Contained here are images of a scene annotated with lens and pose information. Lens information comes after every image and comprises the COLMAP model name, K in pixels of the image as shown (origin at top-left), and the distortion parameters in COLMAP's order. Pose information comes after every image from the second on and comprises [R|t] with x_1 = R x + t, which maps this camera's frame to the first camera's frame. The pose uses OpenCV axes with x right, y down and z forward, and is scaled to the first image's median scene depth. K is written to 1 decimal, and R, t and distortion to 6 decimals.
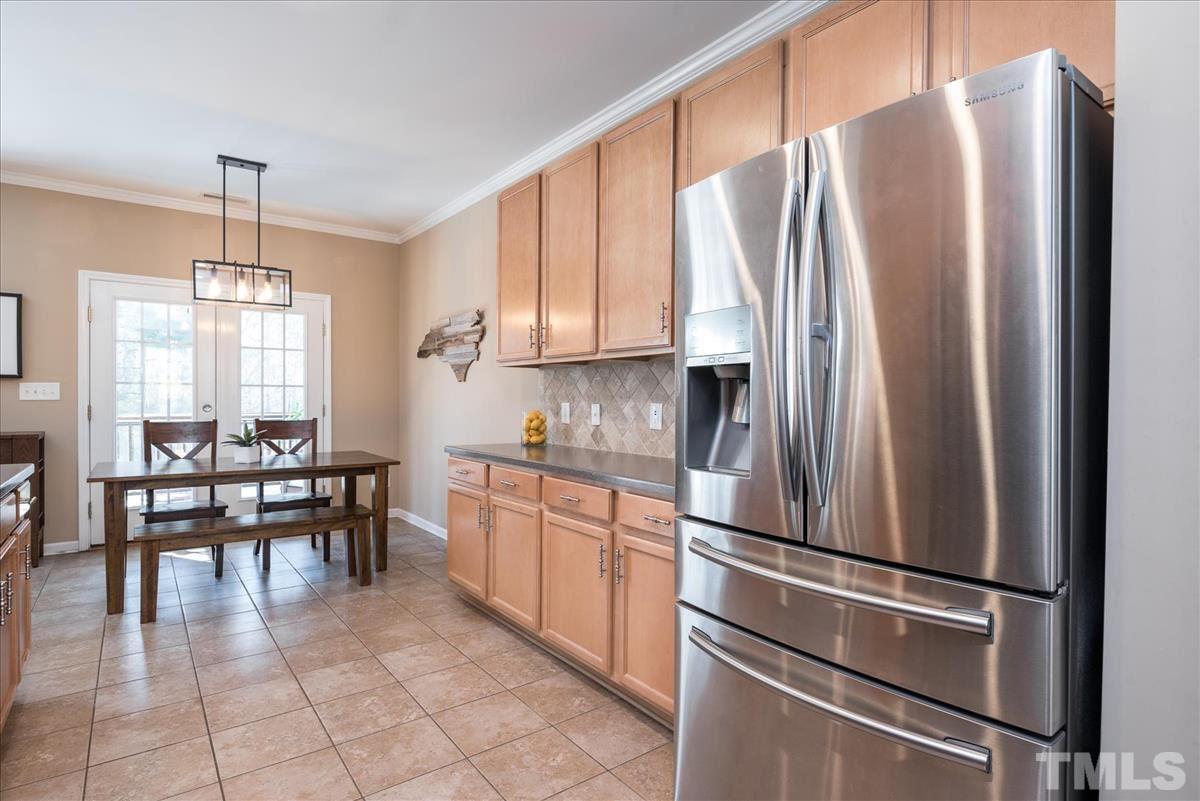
lens RADIAL K [[619.7, 0, 608.5], [0, 619.7, 401.5], [0, 0, 1]] dist [0.001537, -0.002878]
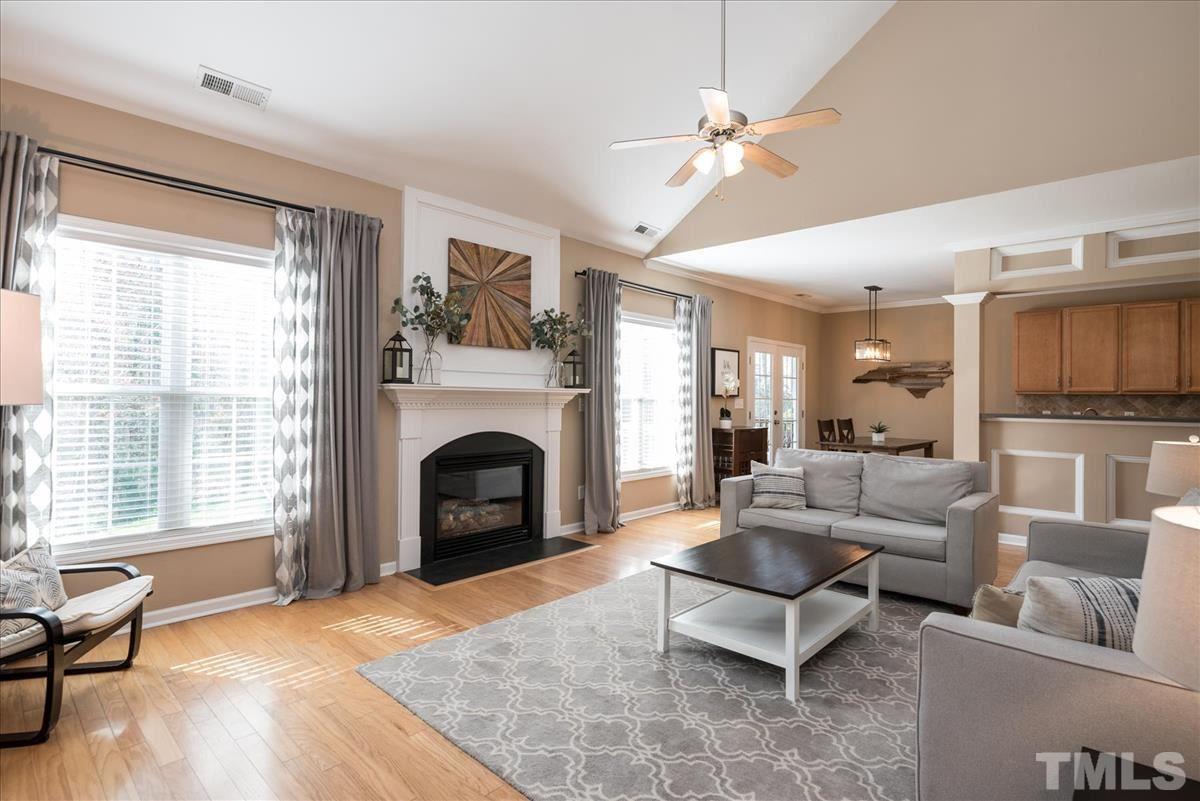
lens RADIAL K [[595.4, 0, 590.6], [0, 595.4, 395.1], [0, 0, 1]] dist [-0.006006, -0.004060]
pose [[0.987826, 0.003120, 0.155535, -1.785923], [-0.002006, 0.999971, -0.007324, -0.031561], [-0.155553, 0.006923, 0.987803, -0.721512]]
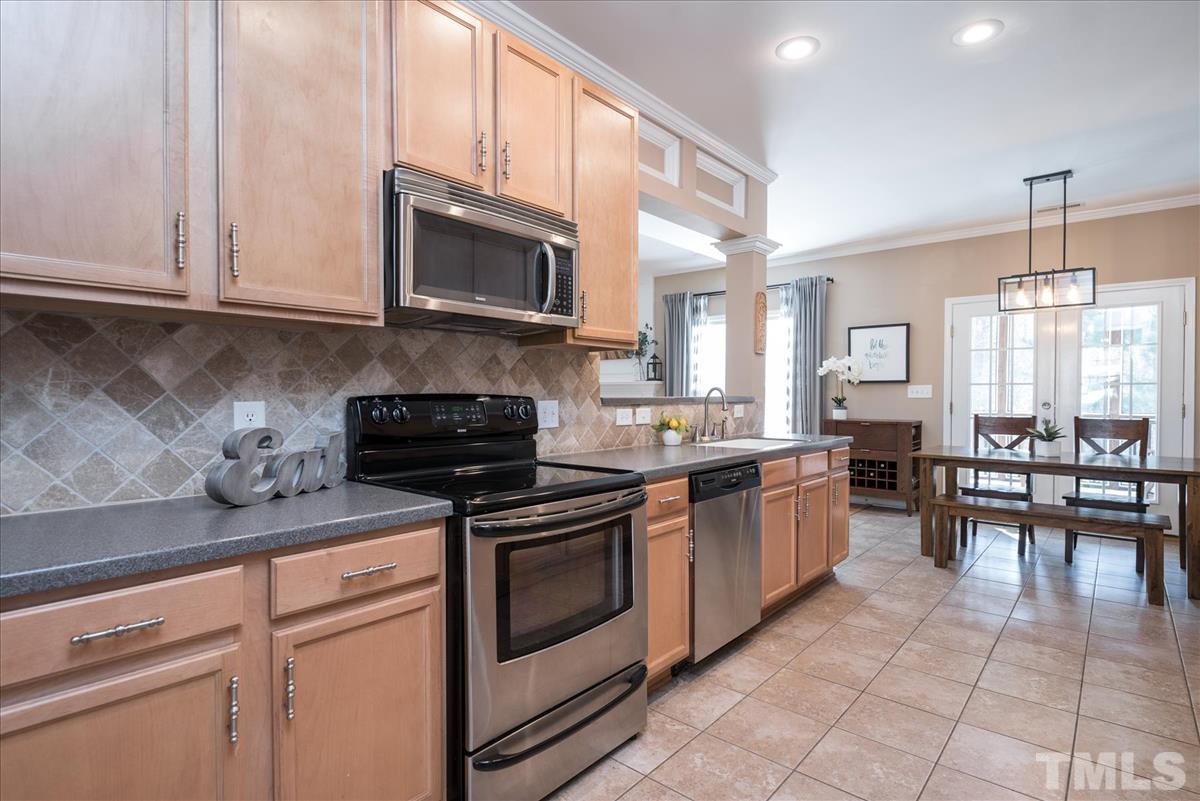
lens RADIAL K [[595.4, 0, 597.3], [0, 595.4, 404.2], [0, 0, 1]] dist [-0.006006, -0.004060]
pose [[0.198540, 0.010925, -0.980032, 0.270959], [-0.004802, 0.999937, 0.010174, 0.002112], [0.980081, 0.002686, 0.198580, 0.032069]]
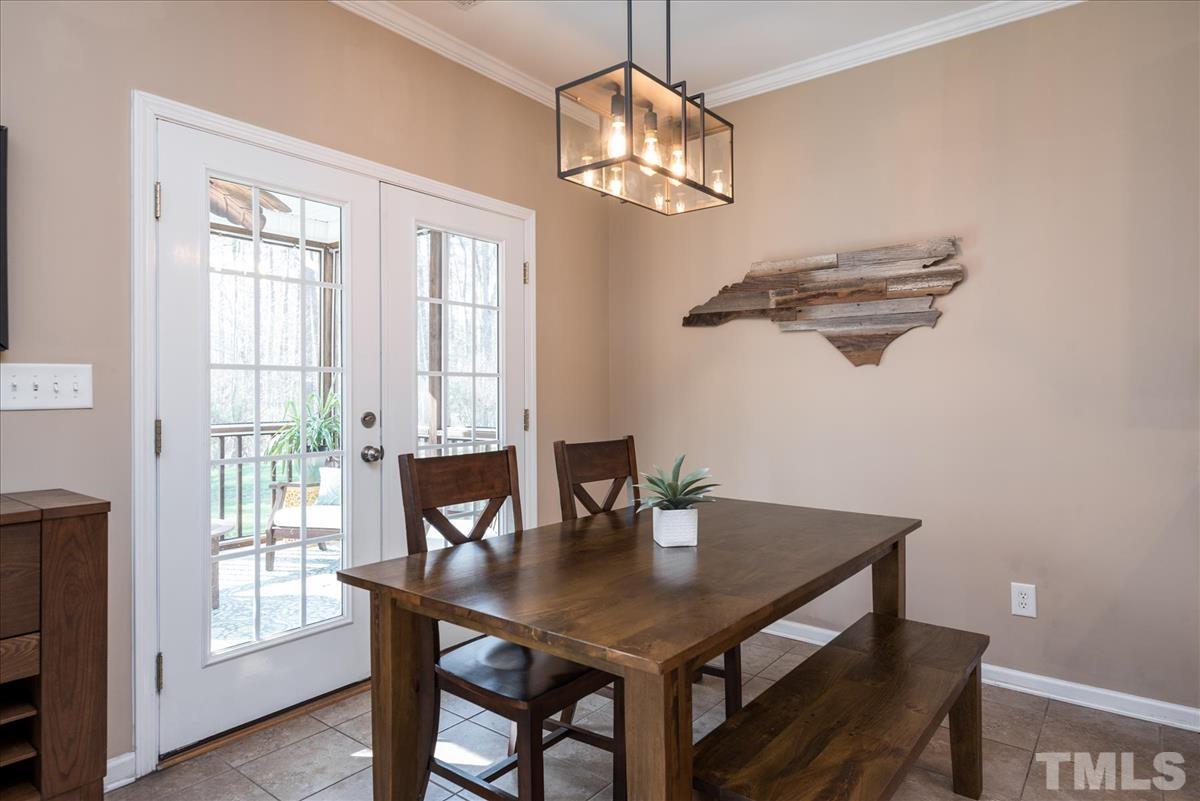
lens RADIAL K [[693.1, 0, 607.6], [0, 693.1, 391.1], [0, 0, 1]] dist [-0.006268, 0.000696]
pose [[0.962730, -0.007887, 0.270349, -0.769078], [0.010101, 0.999926, -0.006799, -0.007461], [-0.270276, 0.009276, 0.962738, 0.540838]]
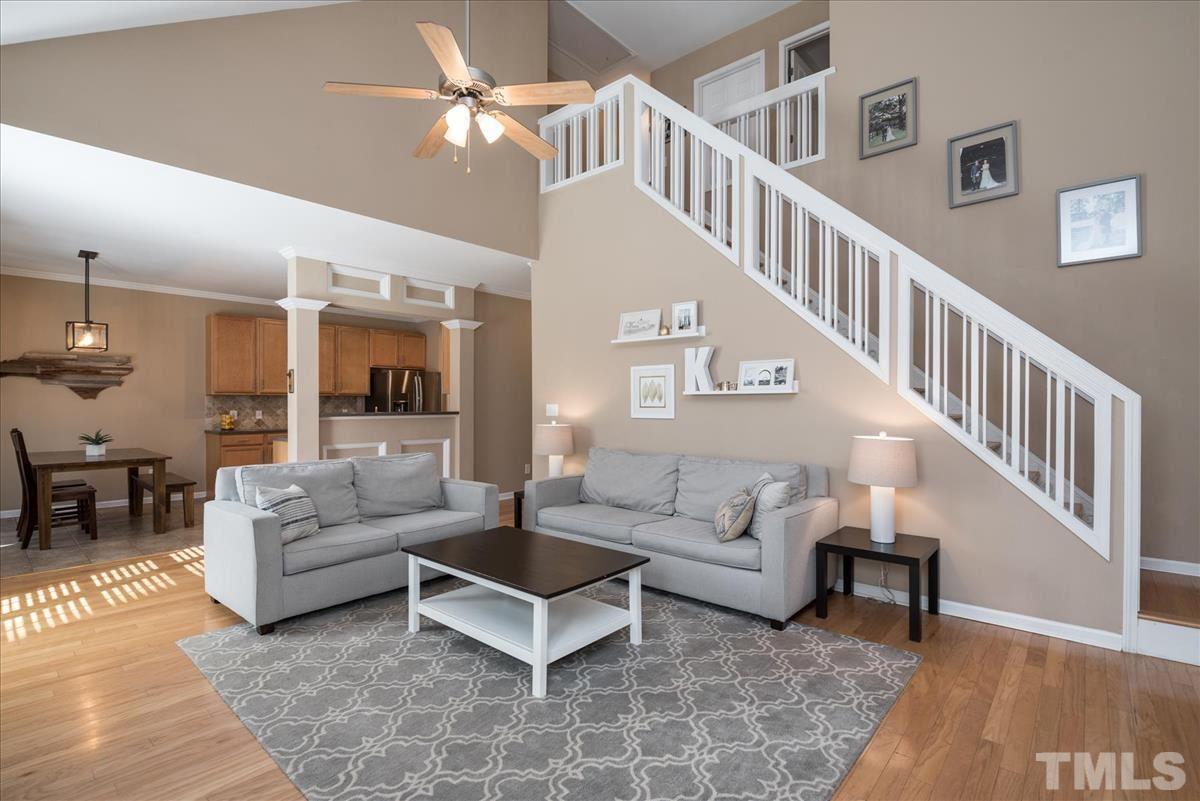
lens RADIAL K [[565.0, 0, 606.3], [0, 565.0, 400.5], [0, 0, 1]] dist [-0.000388, -0.002557]
pose [[-0.205307, -0.005258, 0.978683, -2.197594], [0.002987, 0.999978, 0.005999, -0.039828], [-0.978693, 0.004155, -0.205287, 0.067861]]
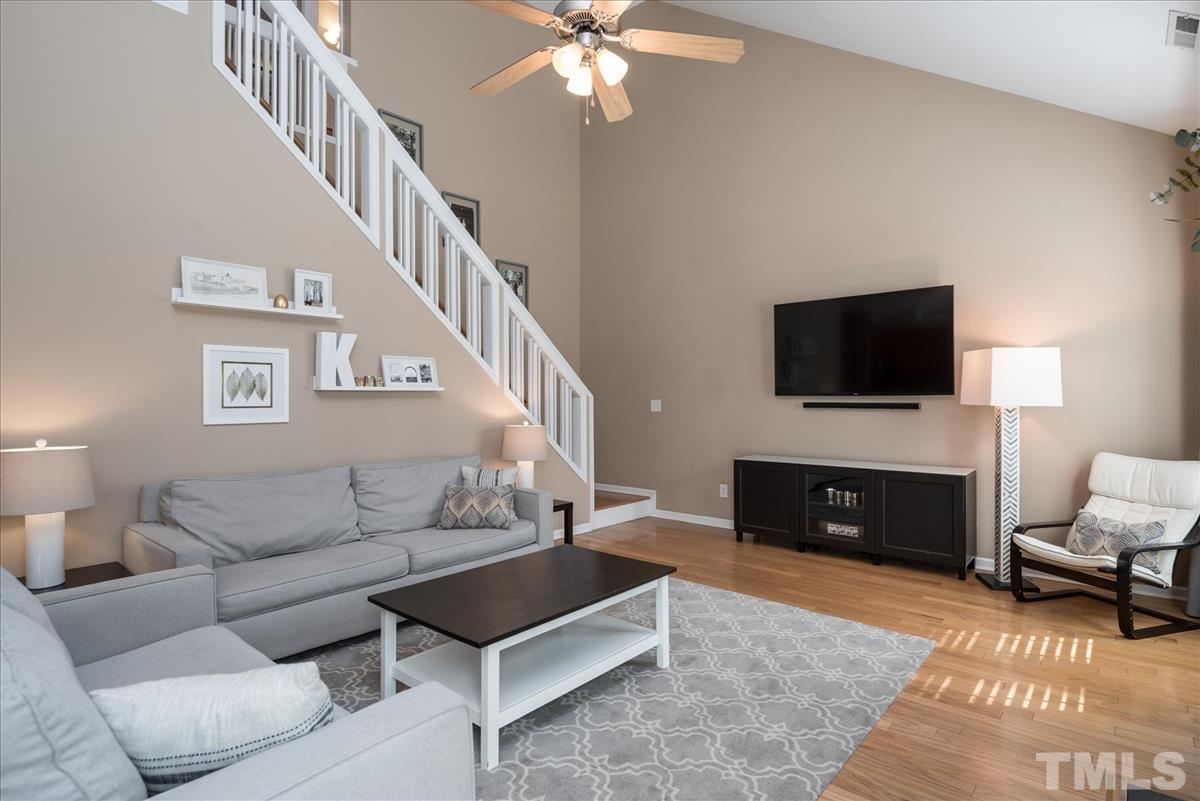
lens RADIAL K [[595.4, 0, 616.9], [0, 595.4, 397.3], [0, 0, 1]] dist [-0.006006, -0.004060]
pose [[-0.975836, -0.007035, -0.218389, -1.379999], [-0.007123, 0.999975, -0.000384, -0.035807], [0.218386, 0.001181, -0.975862, 0.687564]]
